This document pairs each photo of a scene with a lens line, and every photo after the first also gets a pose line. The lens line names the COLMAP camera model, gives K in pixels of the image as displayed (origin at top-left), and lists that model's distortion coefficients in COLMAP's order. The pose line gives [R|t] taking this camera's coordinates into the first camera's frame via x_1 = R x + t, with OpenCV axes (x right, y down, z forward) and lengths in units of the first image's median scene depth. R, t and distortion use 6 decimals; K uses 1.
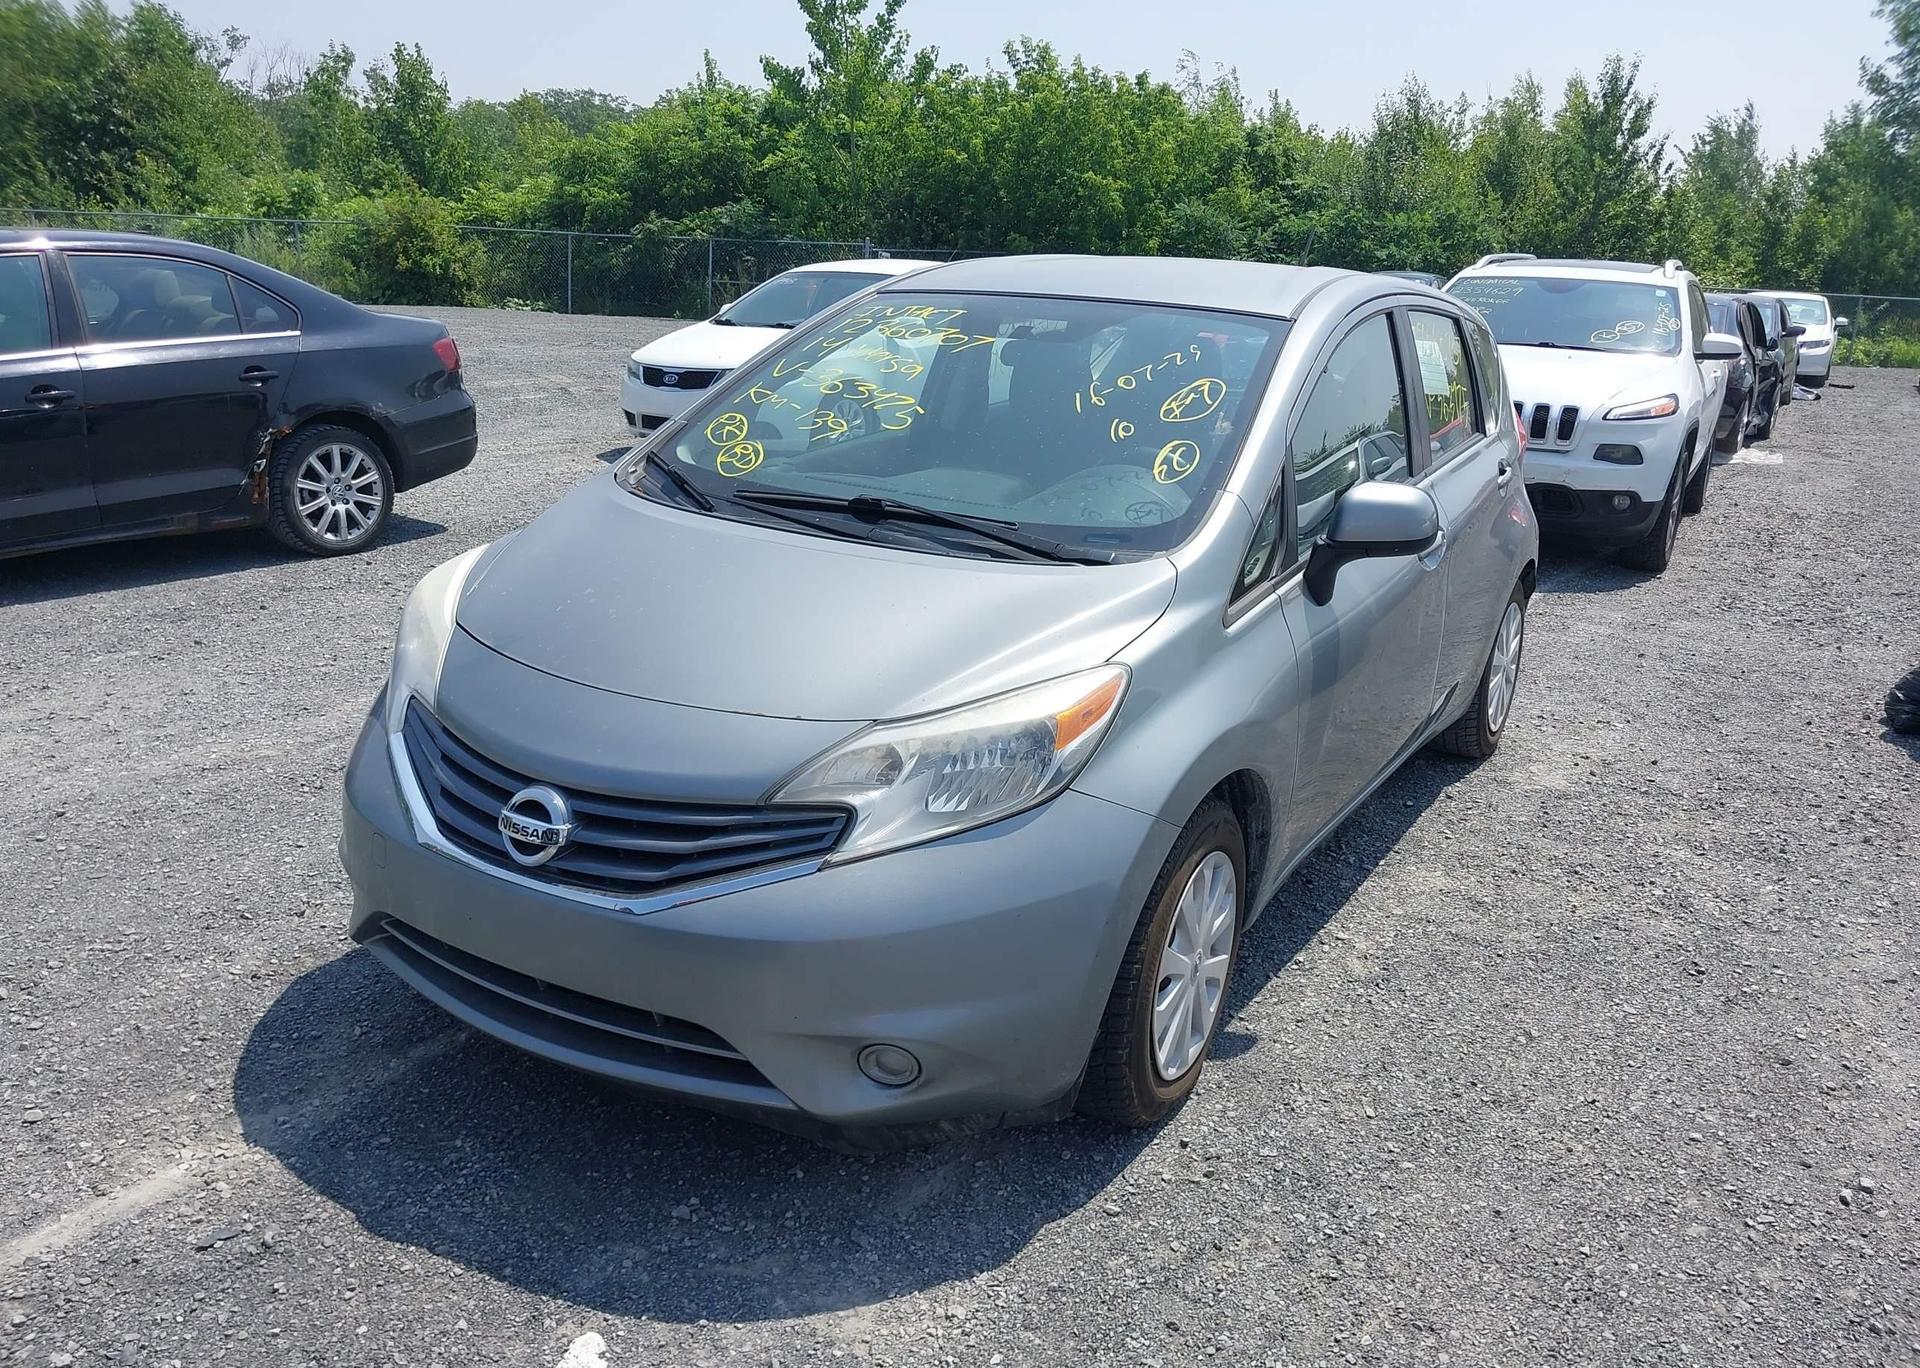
lens RADIAL K [[1533.1, 0, 972.8], [0, 1533.1, 681.4], [0, 0, 1]] dist [0.025755, -0.033880]
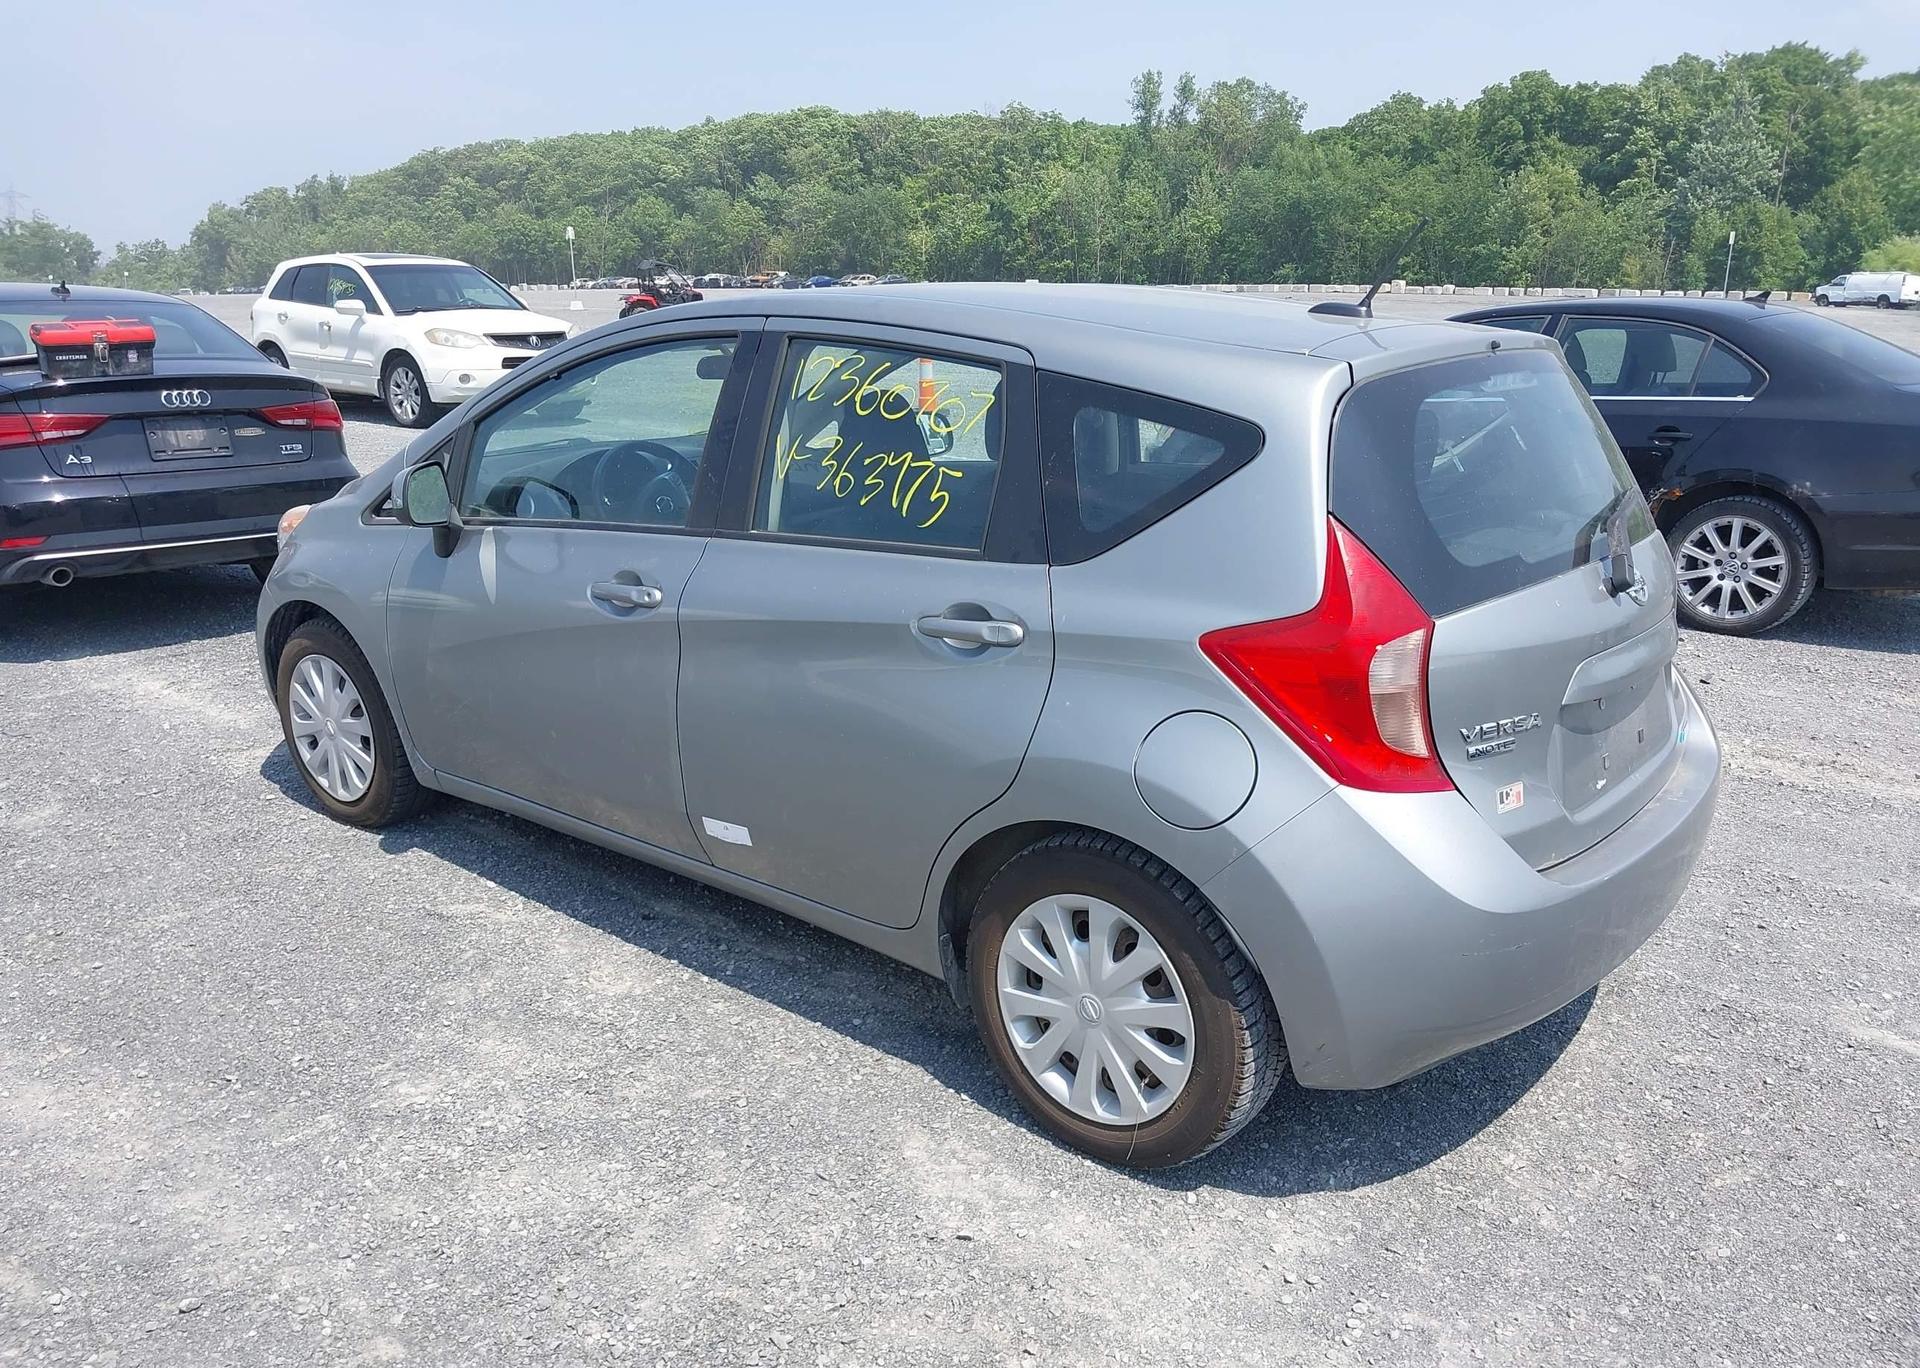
lens RADIAL K [[1533.1, 0, 990.0], [0, 1533.1, 683.5], [0, 0, 1]] dist [0.025755, -0.033880]
pose [[-0.158459, 0.219226, -0.962721, 0.612771], [-0.281339, 0.924595, 0.256851, -0.178741], [0.946435, 0.311551, -0.084833, 0.698178]]
